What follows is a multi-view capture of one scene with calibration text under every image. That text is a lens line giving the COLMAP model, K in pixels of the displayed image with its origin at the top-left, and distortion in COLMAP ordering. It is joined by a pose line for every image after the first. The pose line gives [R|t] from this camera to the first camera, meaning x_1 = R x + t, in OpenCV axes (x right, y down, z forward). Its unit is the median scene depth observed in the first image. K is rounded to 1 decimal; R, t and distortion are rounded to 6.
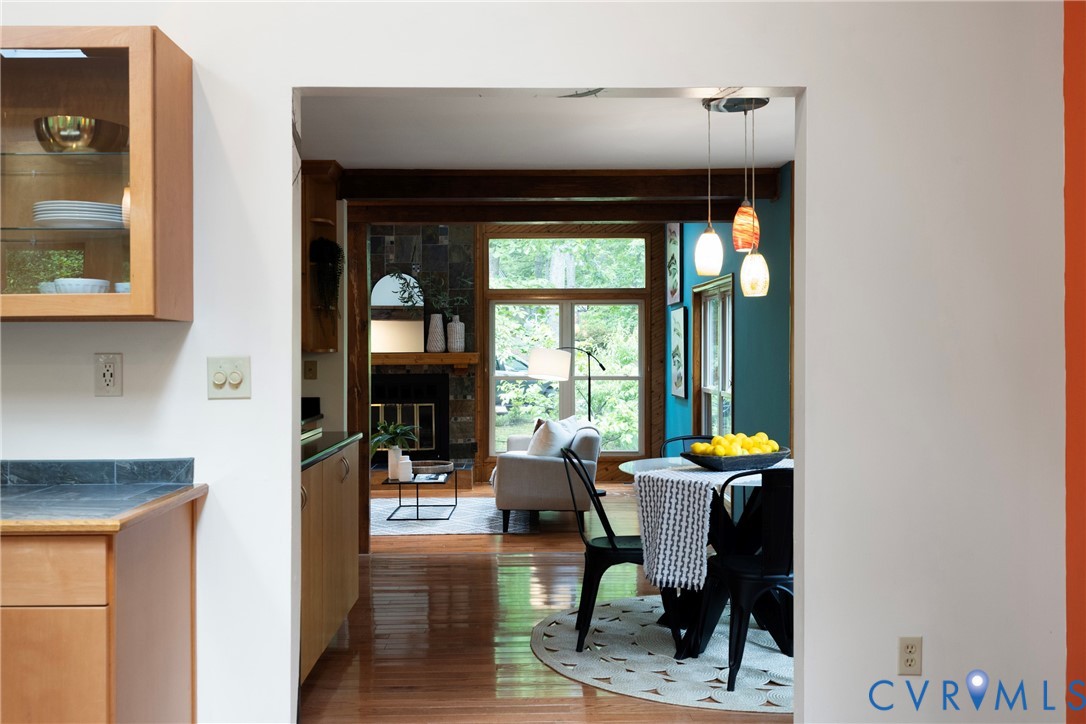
lens RADIAL K [[1057.6, 0, 543.0], [0, 1057.6, 362.0], [0, 0, 1]] dist [0.007764, 0.008125]
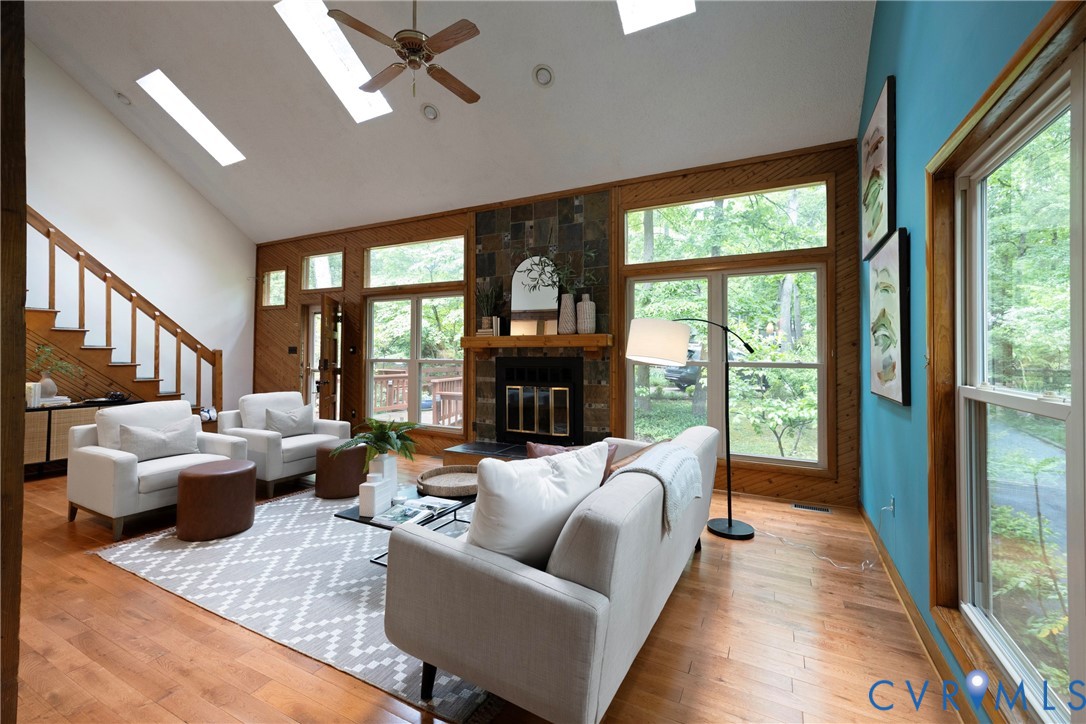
lens RADIAL K [[455.6, 0, 539.4], [0, 455.6, 344.4], [0, 0, 1]] dist [0.000950, 0.000046]
pose [[0.876651, -0.001356, -0.481124, 0.074862], [-0.014545, 0.999464, -0.029321, 0.012383], [0.480906, 0.032702, 0.876162, 0.631862]]
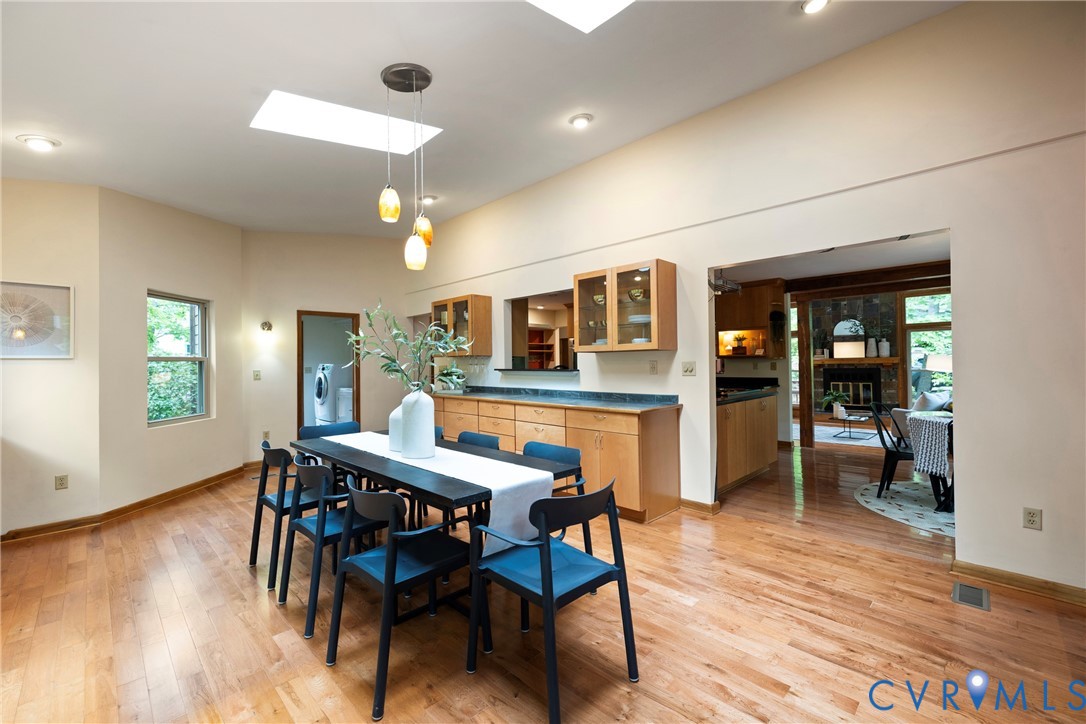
lens RADIAL K [[452.5, 0, 543.0], [0, 452.5, 362.0], [0, 0, 1]] dist [0.002105, 0.000158]
pose [[0.697168, -0.008392, -0.716859, 0.079766], [0.006520, 0.999964, -0.005365, 0.000136], [0.716878, -0.000933, 0.697198, -0.043597]]
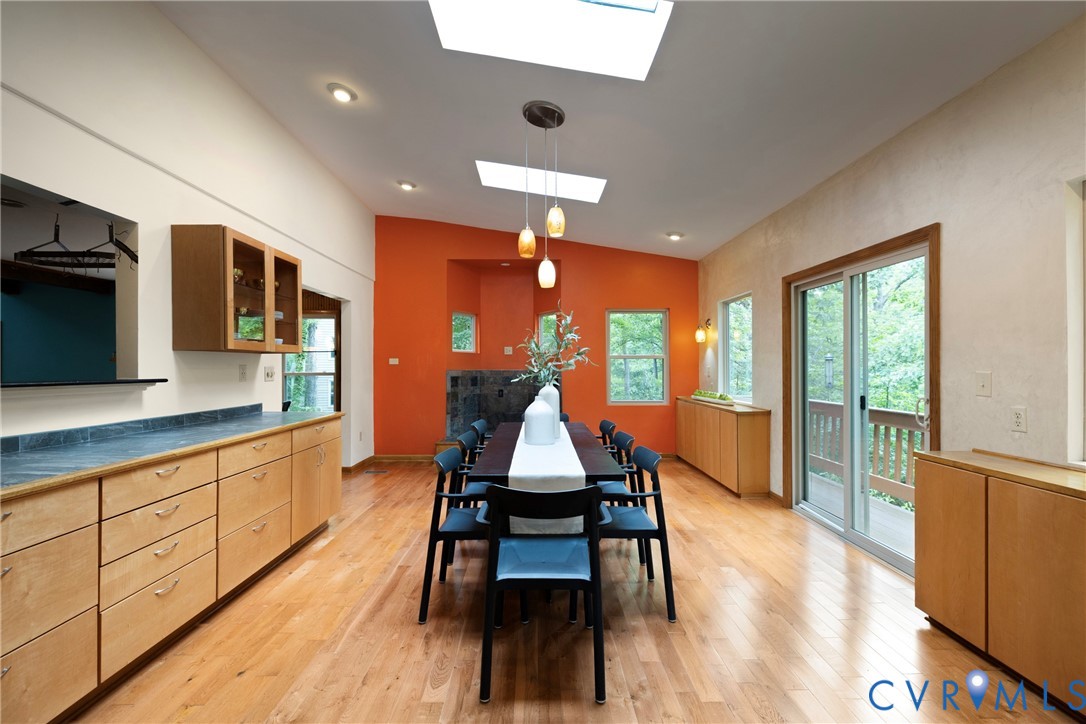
lens RADIAL K [[457.5, 0, 541.3], [0, 457.5, 366.1], [0, 0, 1]] dist [-0.001883, -0.000112]
pose [[0.017227, -0.001011, 0.999851, -0.367620], [0.014800, 0.999890, 0.000756, 0.001230], [-0.999742, 0.014785, 0.017240, 0.059955]]
